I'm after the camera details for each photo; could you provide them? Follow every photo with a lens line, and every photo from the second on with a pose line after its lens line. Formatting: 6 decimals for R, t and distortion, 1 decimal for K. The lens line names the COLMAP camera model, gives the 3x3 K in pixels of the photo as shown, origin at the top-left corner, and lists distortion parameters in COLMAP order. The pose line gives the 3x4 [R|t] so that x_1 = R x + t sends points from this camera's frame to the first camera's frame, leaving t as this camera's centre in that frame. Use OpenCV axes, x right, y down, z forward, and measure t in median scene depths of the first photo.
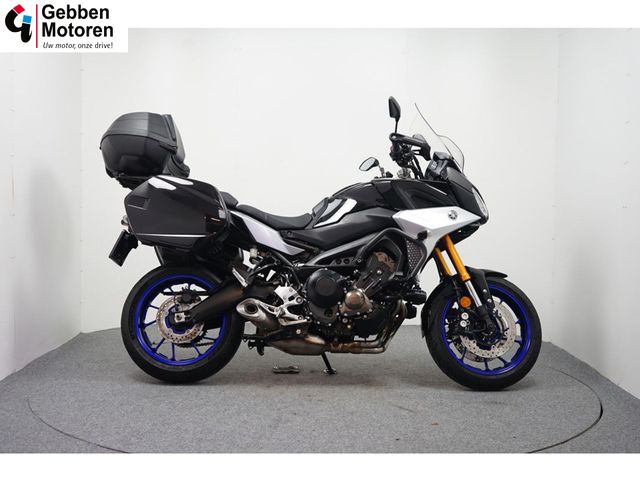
lens RADIAL K [[925.9, 0, 318.1], [0, 925.9, 238.8], [0, 0, 1]] dist [0.139640, 0.000000]
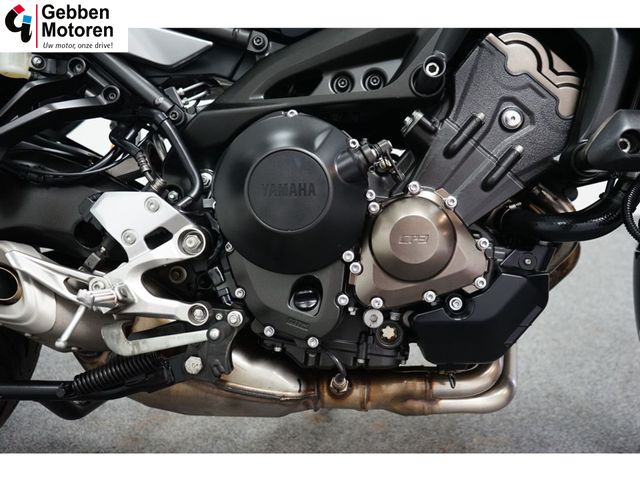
lens RADIAL K [[601.9, 0, 317.6], [0, 601.9, 241.5], [0, 0, 1]] dist [0.003656, 0.000000]
pose [[0.997814, -0.029090, -0.059339, 0.024137], [0.042284, 0.971080, 0.234979, 0.028607], [0.050788, -0.236975, 0.970187, 0.844411]]
